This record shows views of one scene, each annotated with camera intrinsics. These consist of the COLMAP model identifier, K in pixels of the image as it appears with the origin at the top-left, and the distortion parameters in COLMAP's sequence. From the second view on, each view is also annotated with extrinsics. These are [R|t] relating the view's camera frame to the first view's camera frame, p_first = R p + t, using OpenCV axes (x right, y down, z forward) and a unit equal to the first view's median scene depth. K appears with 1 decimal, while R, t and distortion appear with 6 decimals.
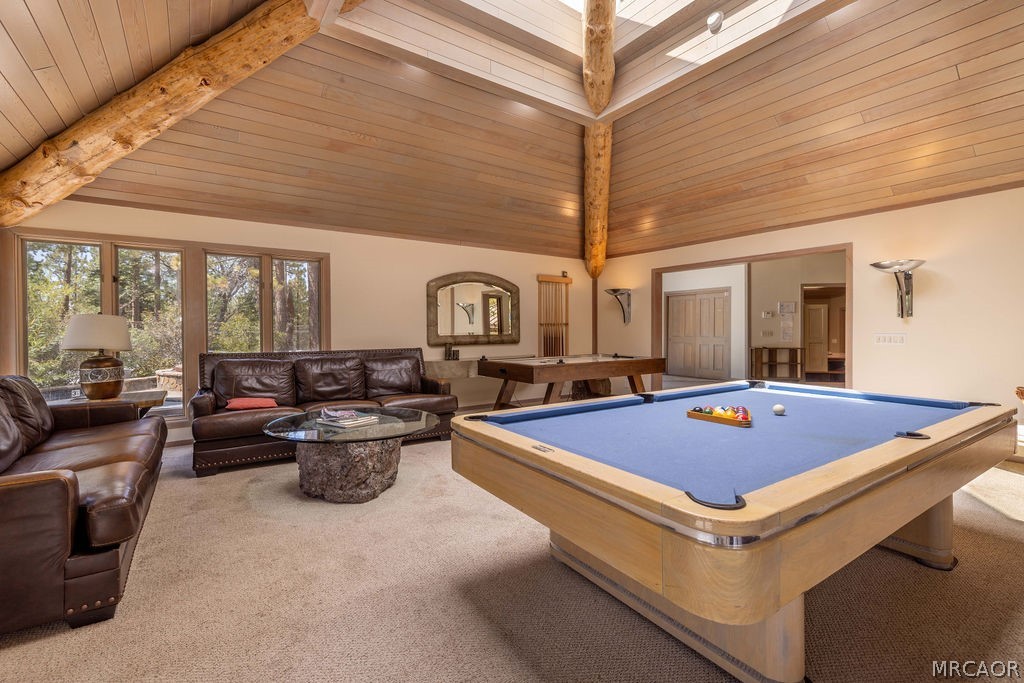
lens RADIAL K [[443.9, 0, 513.5], [0, 443.9, 336.0], [0, 0, 1]] dist [-0.001311, -0.000131]
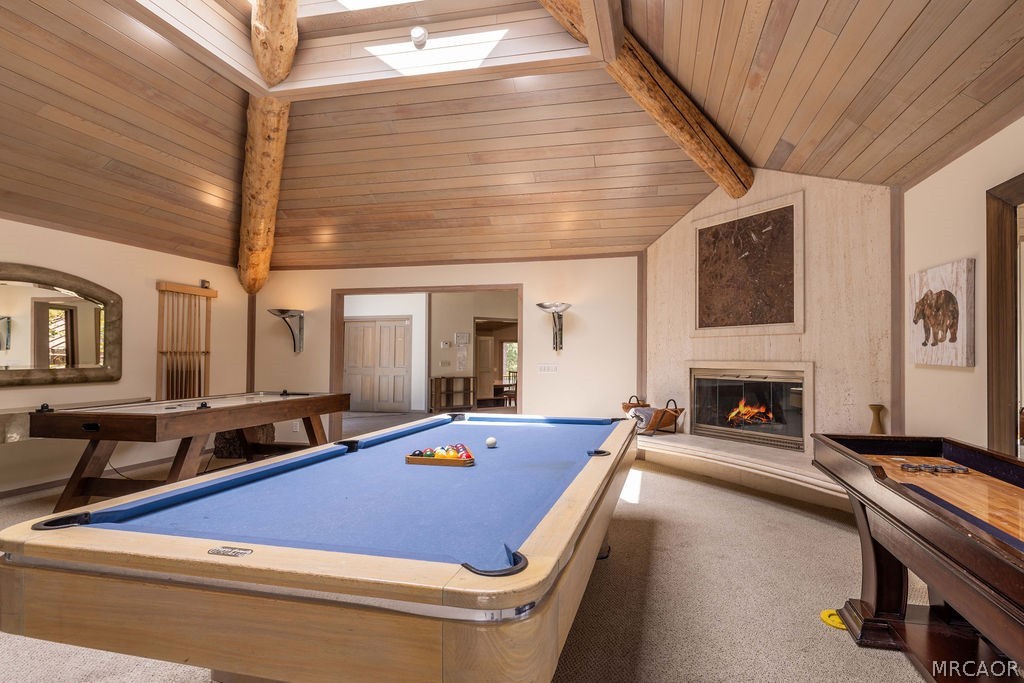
lens RADIAL K [[471.7, 0, 518.6], [0, 471.7, 345.2], [0, 0, 1]] dist [-0.000922, -0.001389]
pose [[0.721059, 0.016291, 0.692682, -0.064497], [0.009522, 0.999396, -0.033416, -0.011364], [-0.692808, 0.030691, 0.720469, 0.119007]]
